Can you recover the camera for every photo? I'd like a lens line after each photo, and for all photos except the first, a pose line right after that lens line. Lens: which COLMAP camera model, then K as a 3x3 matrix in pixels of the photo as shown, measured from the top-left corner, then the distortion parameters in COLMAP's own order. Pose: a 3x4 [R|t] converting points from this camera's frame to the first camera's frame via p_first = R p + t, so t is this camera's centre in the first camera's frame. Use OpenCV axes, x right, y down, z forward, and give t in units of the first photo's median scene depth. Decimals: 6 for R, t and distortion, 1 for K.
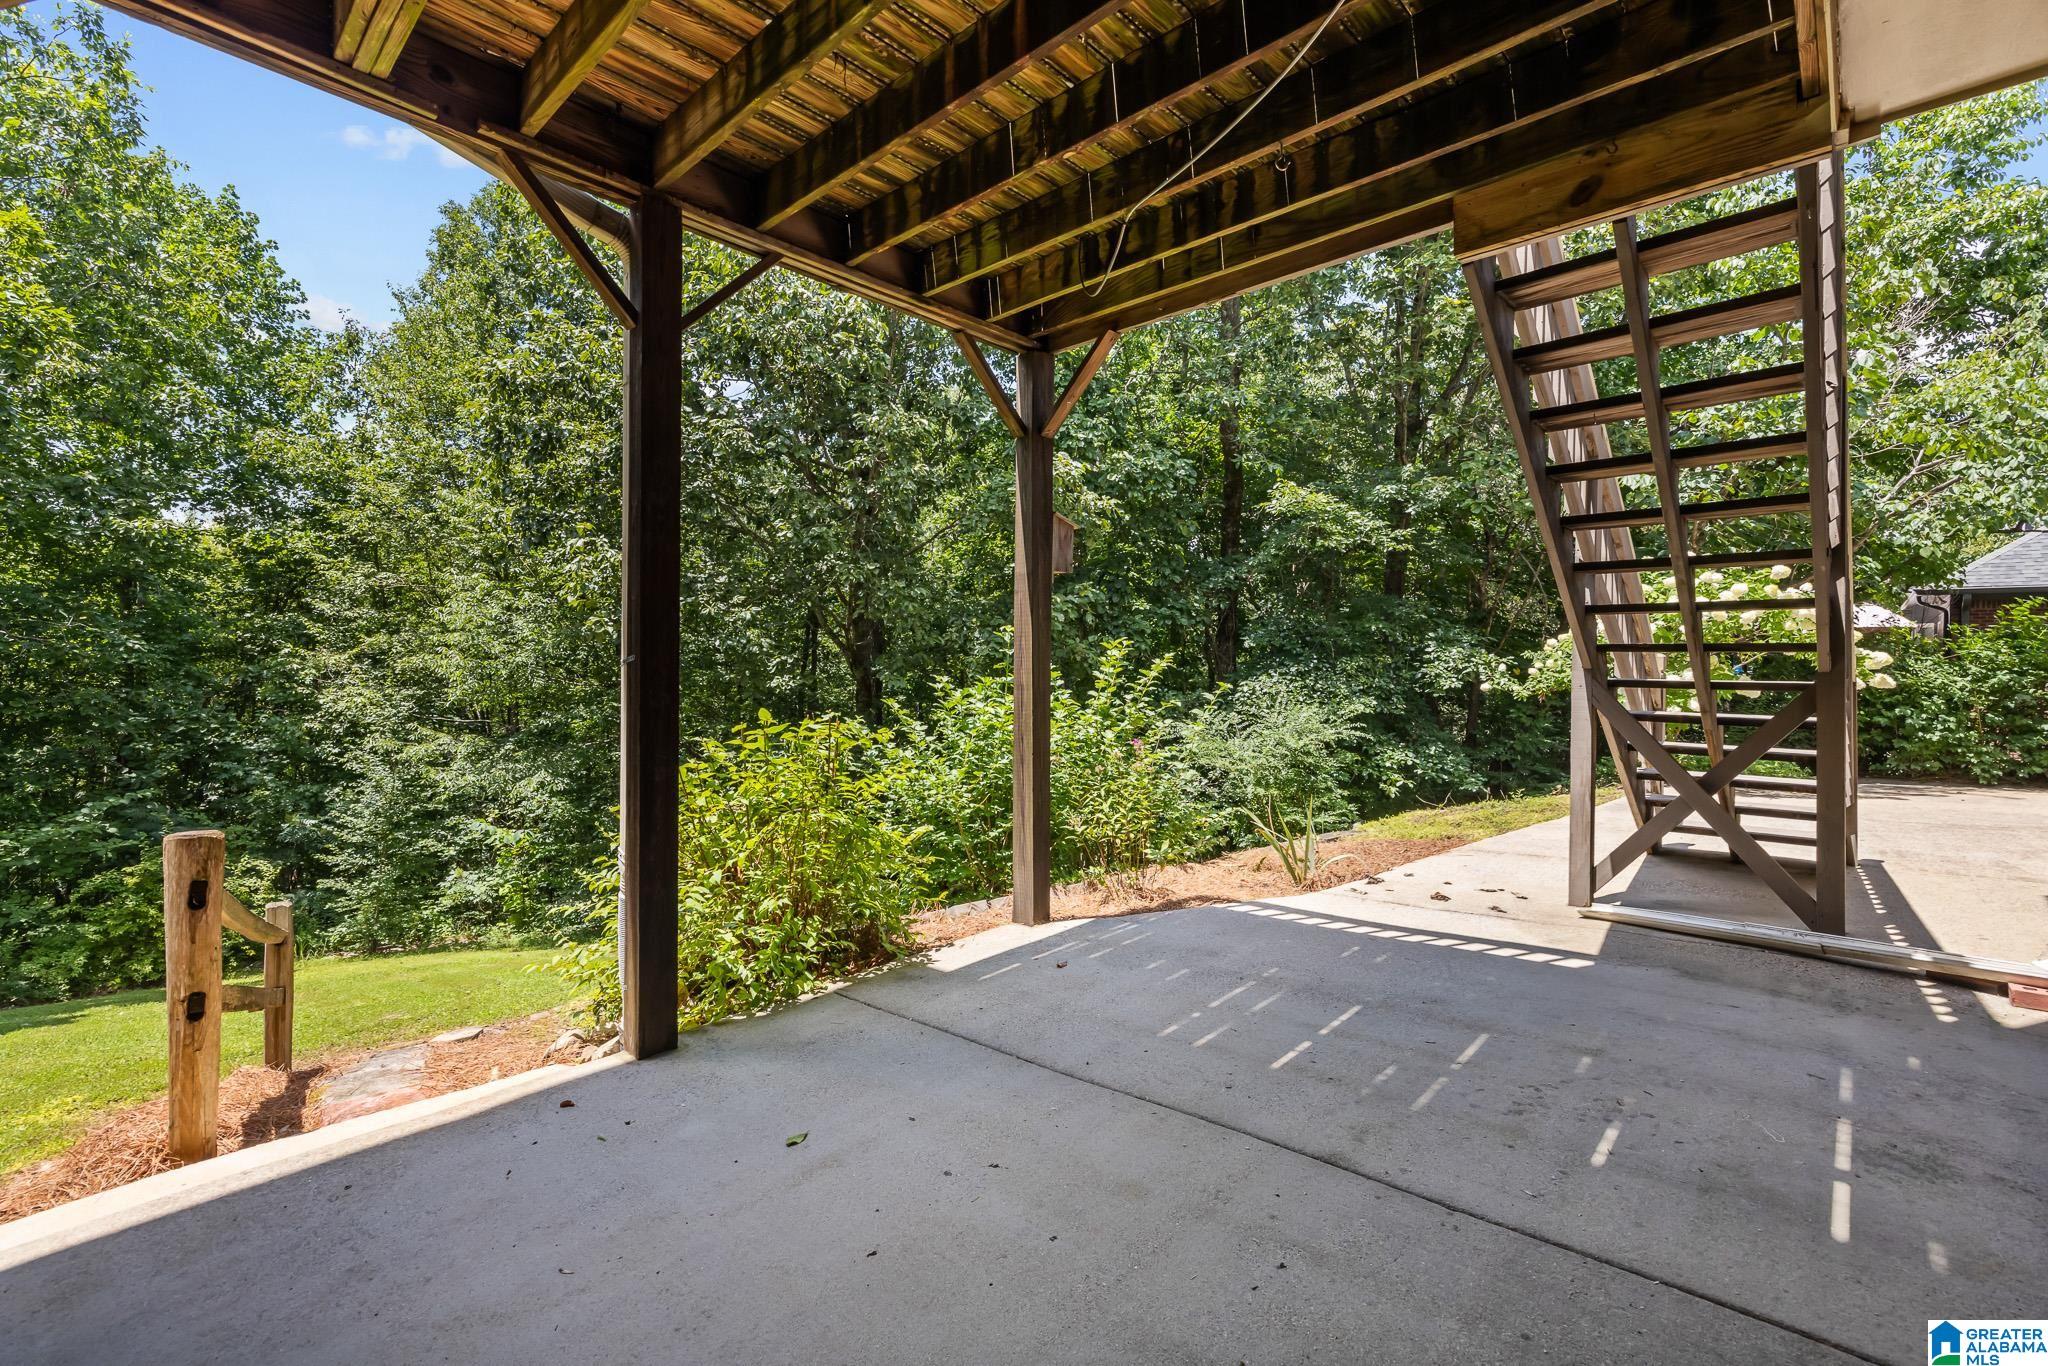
lens RADIAL K [[885.2, 0, 1017.8], [0, 885.2, 658.3], [0, 0, 1]] dist [-0.001084, 0.000262]
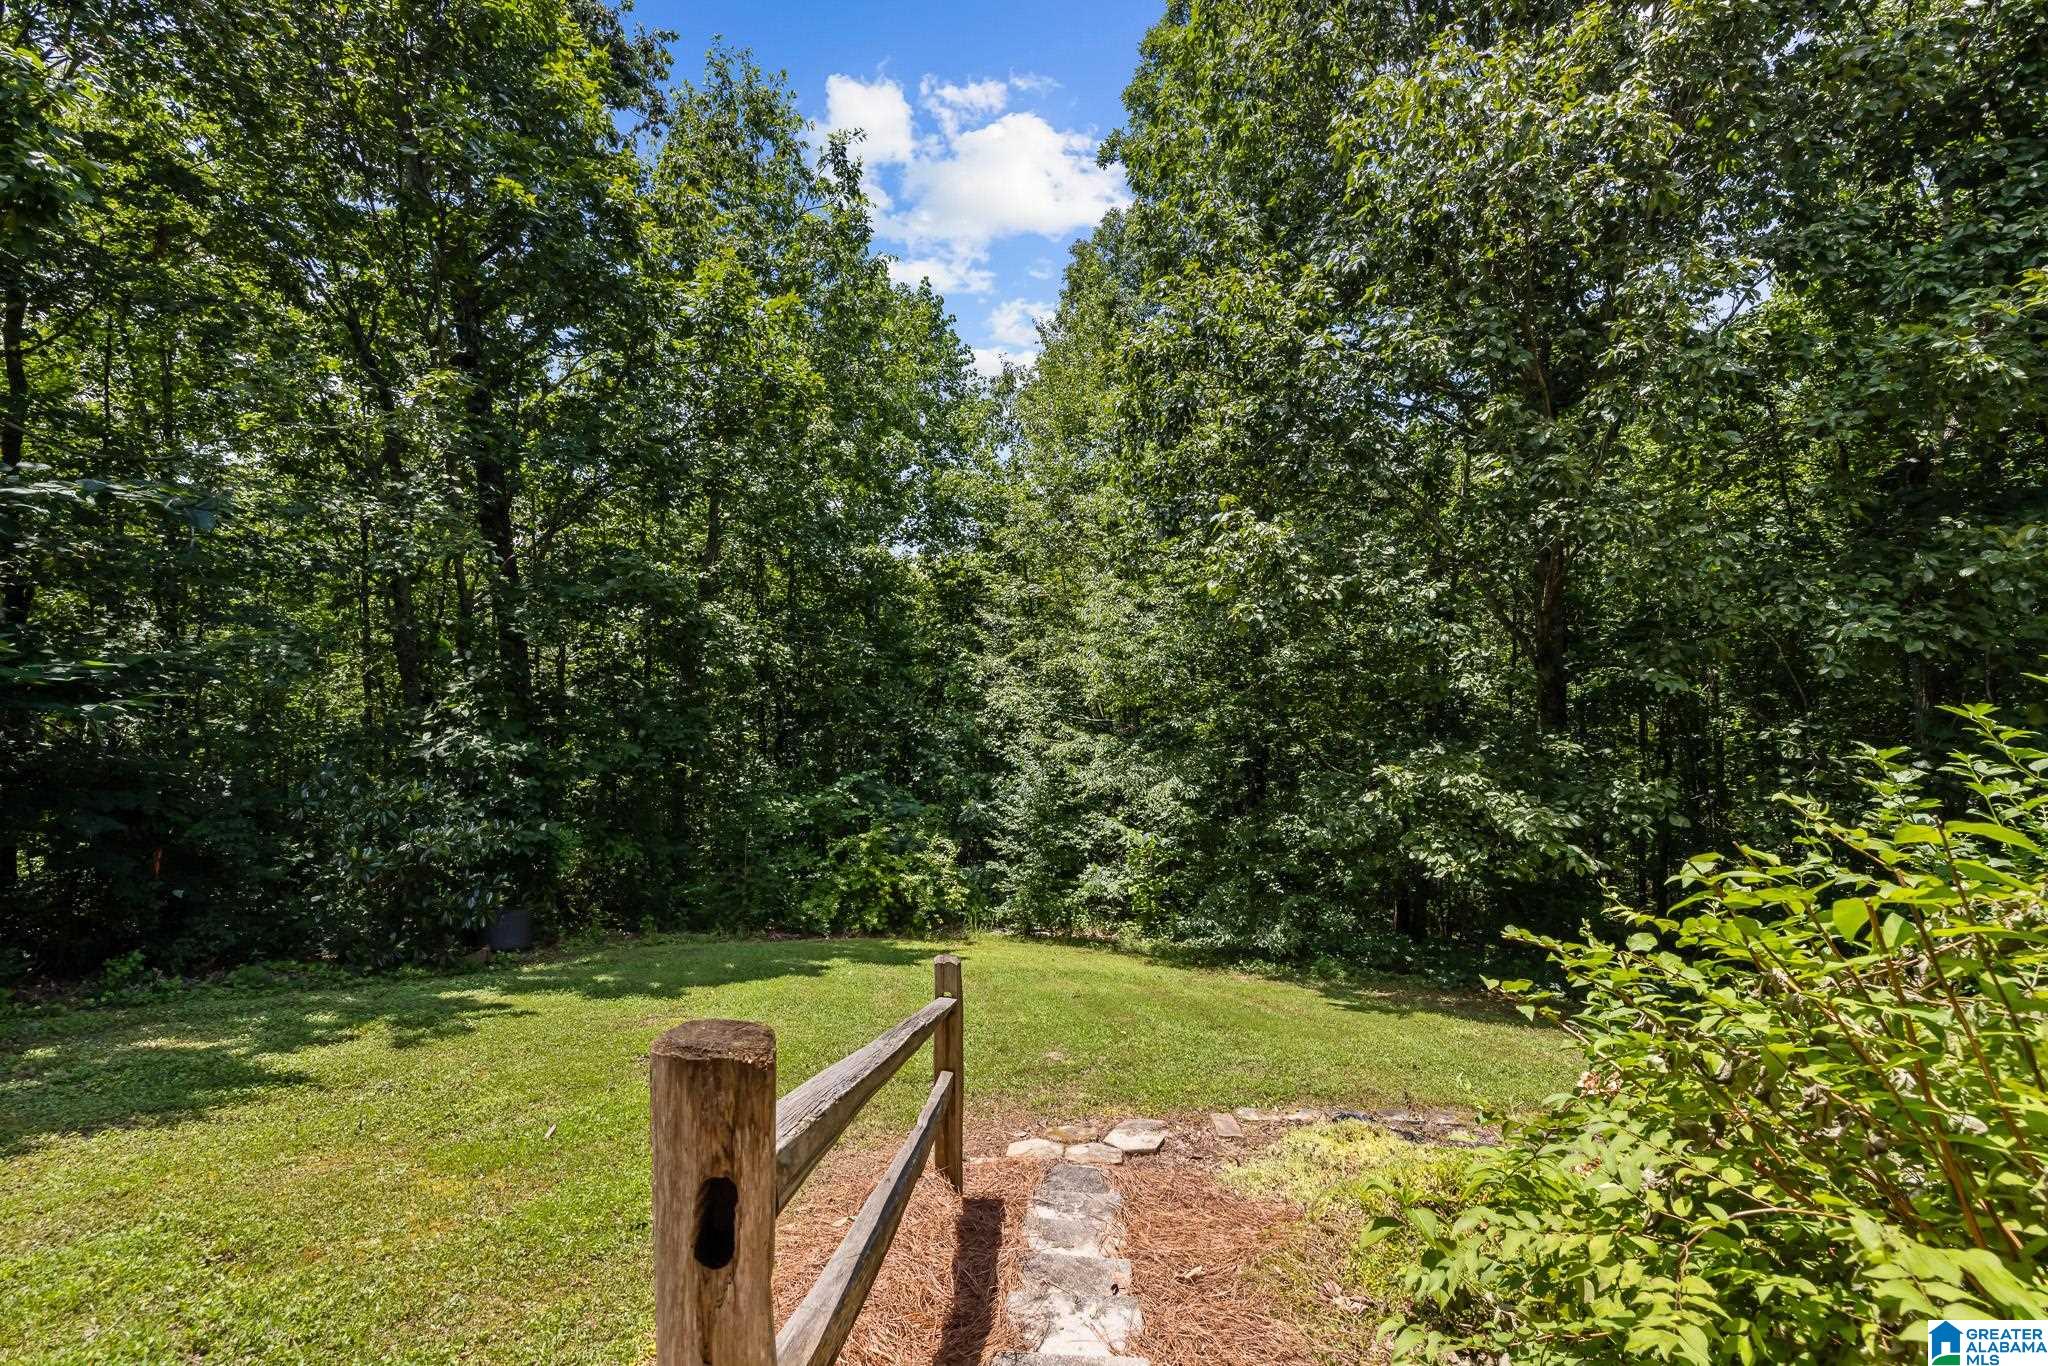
lens RADIAL K [[885.2, 0, 1022.5], [0, 885.2, 675.4], [0, 0, 1]] dist [-0.001084, 0.000262]
pose [[0.810097, -0.000098, -0.586296, -0.101876], [0.007334, 0.999923, 0.009968, 0.008427], [0.586250, -0.012375, 0.810036, 0.127443]]
